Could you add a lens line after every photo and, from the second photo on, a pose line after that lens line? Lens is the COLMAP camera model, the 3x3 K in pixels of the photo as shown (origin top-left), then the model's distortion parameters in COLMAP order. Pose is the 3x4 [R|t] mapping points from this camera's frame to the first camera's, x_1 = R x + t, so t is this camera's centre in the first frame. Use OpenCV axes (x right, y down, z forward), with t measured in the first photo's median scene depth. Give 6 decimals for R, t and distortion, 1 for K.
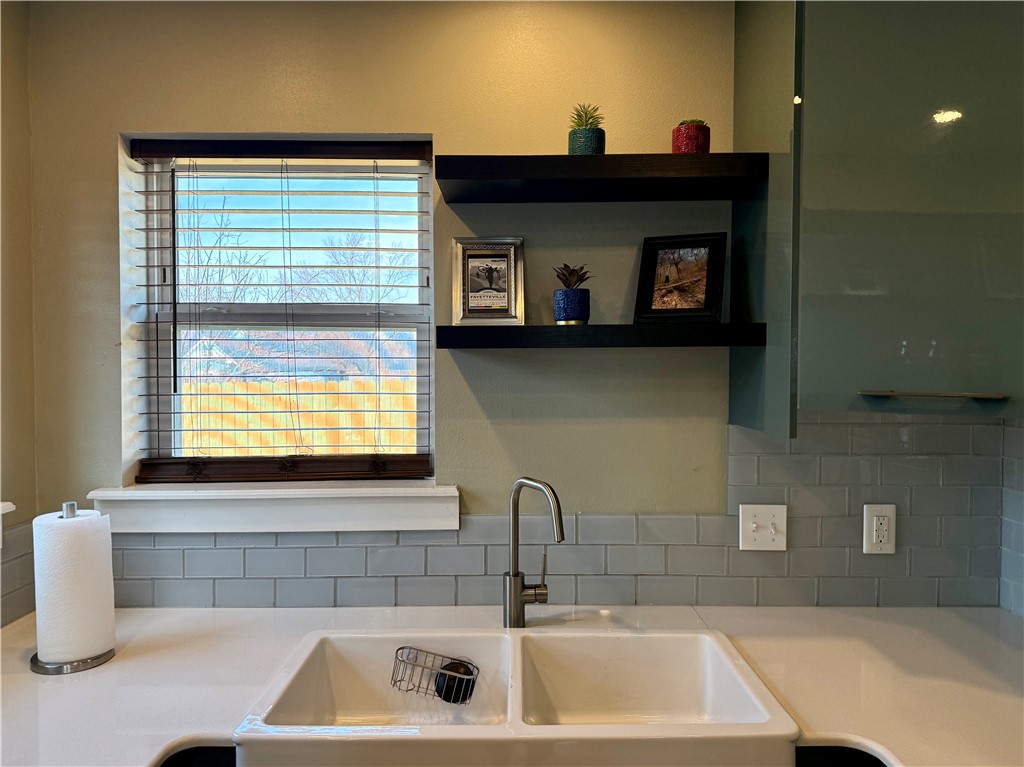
lens RADIAL K [[720.0, 0, 512.0], [0, 720.0, 383.5], [0, 0, 1]] dist [0.075398, -0.128716]
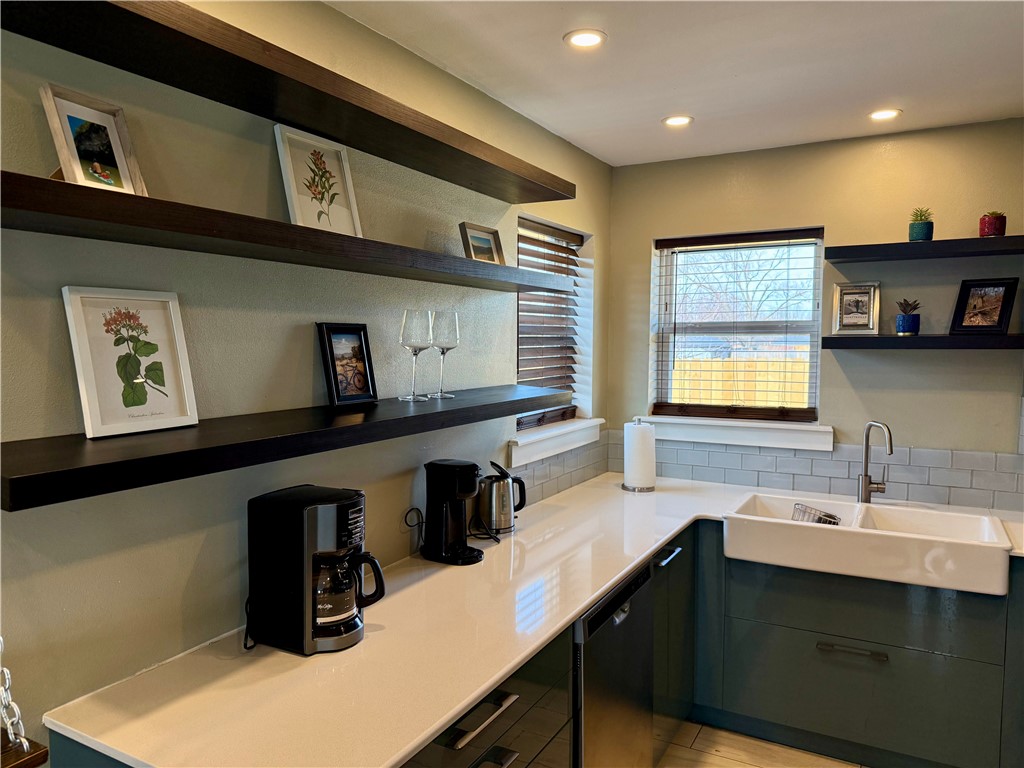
lens RADIAL K [[720.0, 0, 512.0], [0, 720.0, 384.0], [0, 0, 1]] dist [0.075398, -0.128716]
pose [[0.872898, 0.032376, -0.486828, 0.102314], [-0.015361, 0.999125, 0.038902, -0.016679], [0.487662, -0.026479, 0.872631, -0.923537]]
